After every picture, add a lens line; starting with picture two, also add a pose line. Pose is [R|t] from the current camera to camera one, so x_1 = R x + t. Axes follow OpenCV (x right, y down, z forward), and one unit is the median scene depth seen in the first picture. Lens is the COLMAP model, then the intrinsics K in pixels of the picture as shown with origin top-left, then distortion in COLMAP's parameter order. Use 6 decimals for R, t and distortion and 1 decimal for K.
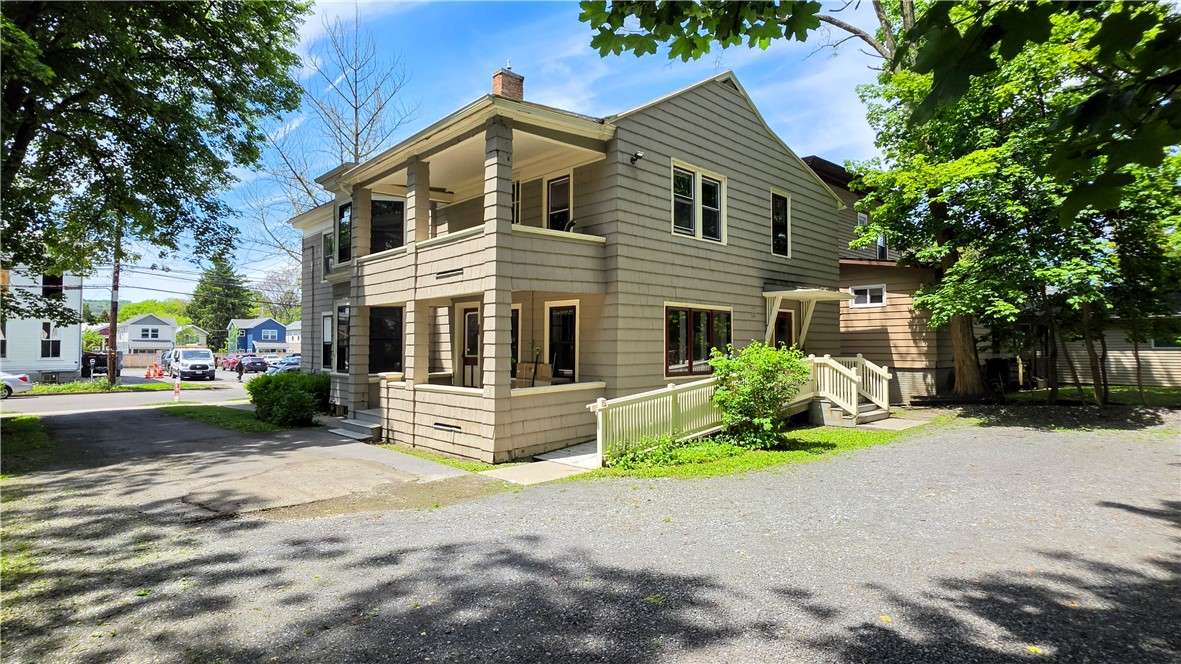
lens RADIAL K [[605.7, 0, 586.6], [0, 605.7, 322.8], [0, 0, 1]] dist [-0.002444, 0.000966]
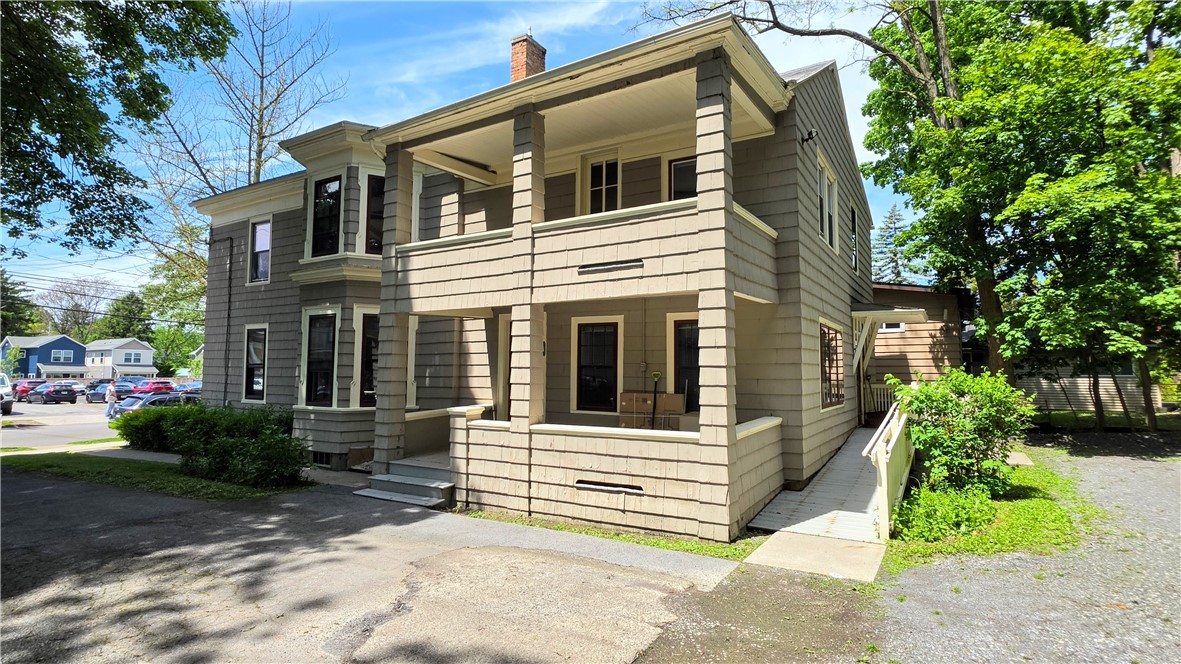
lens RADIAL K [[605.7, 0, 586.6], [0, 605.7, 322.8], [0, 0, 1]] dist [-0.002444, 0.000966]
pose [[0.967754, 0.025287, 0.250626, -0.394715], [-0.014390, 0.998874, -0.045215, 0.015139], [-0.251487, 0.040151, 0.967027, 0.299634]]
